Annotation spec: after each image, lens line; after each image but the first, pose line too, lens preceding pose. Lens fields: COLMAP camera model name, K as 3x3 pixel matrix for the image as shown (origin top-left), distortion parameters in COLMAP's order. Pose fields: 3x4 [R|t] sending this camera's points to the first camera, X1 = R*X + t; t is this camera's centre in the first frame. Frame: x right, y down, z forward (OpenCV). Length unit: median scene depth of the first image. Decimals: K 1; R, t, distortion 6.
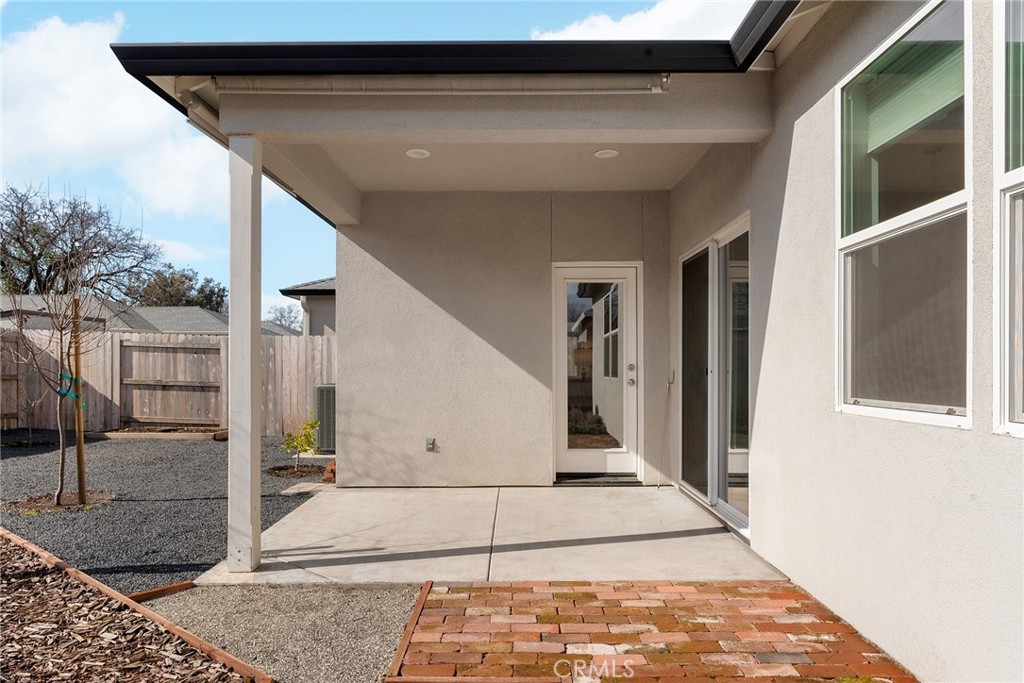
lens RADIAL K [[648.3, 0, 511.7], [0, 648.3, 362.3], [0, 0, 1]] dist [0.000835, 0.001566]
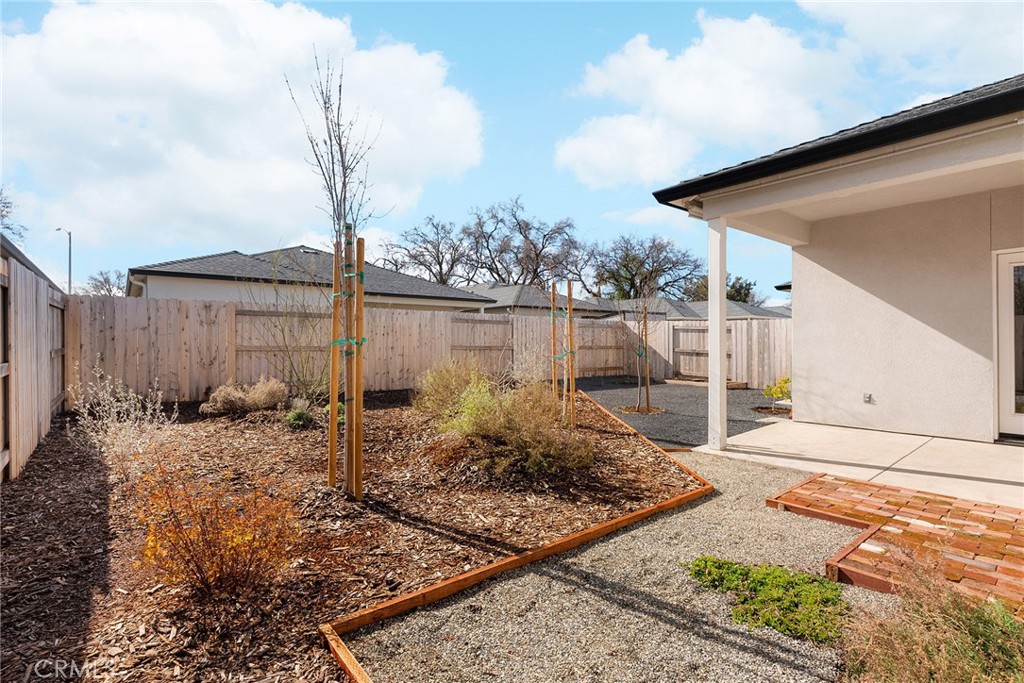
lens RADIAL K [[483.4, 0, 513.1], [0, 483.4, 341.0], [0, 0, 1]] dist [-0.004388, 0.000191]
pose [[0.637023, -0.002240, -0.770842, 0.191246], [0.006603, 0.999975, 0.002551, -0.000374], [0.770817, -0.006714, 0.637022, -0.227318]]
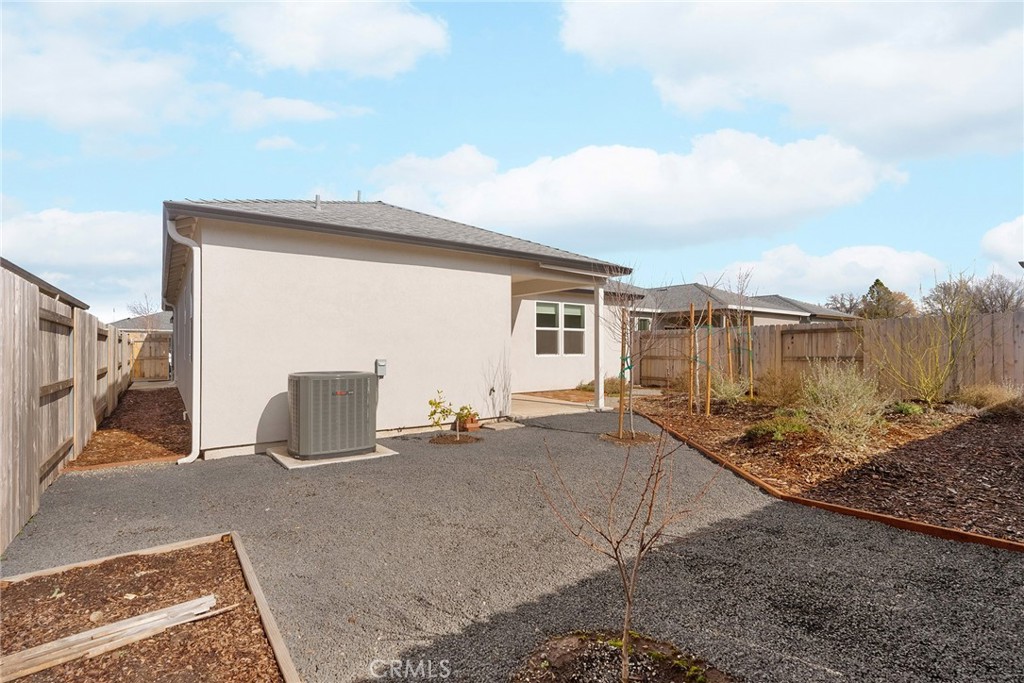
lens RADIAL K [[483.4, 0, 512.4], [0, 483.4, 344.0], [0, 0, 1]] dist [-0.004388, 0.000191]
pose [[-0.595588, 0.002031, 0.803287, -1.458265], [-0.004841, 0.999970, -0.006117, -0.007207], [-0.803275, -0.007532, -0.595560, 1.912975]]
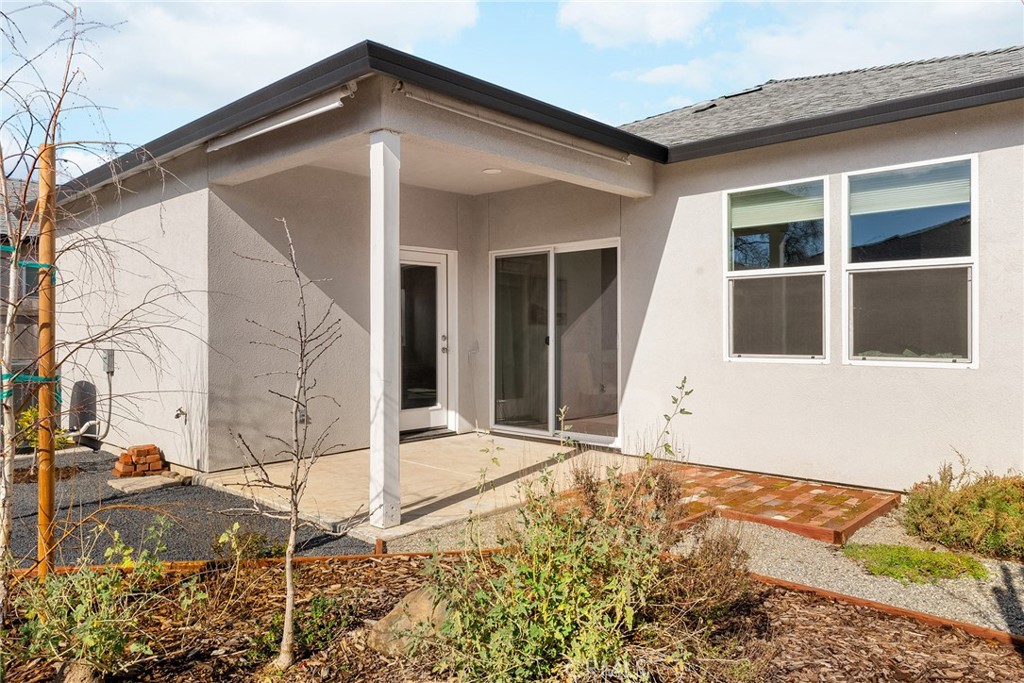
lens RADIAL K [[704.3, 0, 509.3], [0, 704.3, 334.9], [0, 0, 1]] dist [-0.005440, 0.000144]
pose [[0.675562, -0.008814, 0.737251, -0.752225], [0.000105, 0.999930, 0.011858, -0.013898], [-0.737303, -0.007933, 0.675515, 0.032965]]
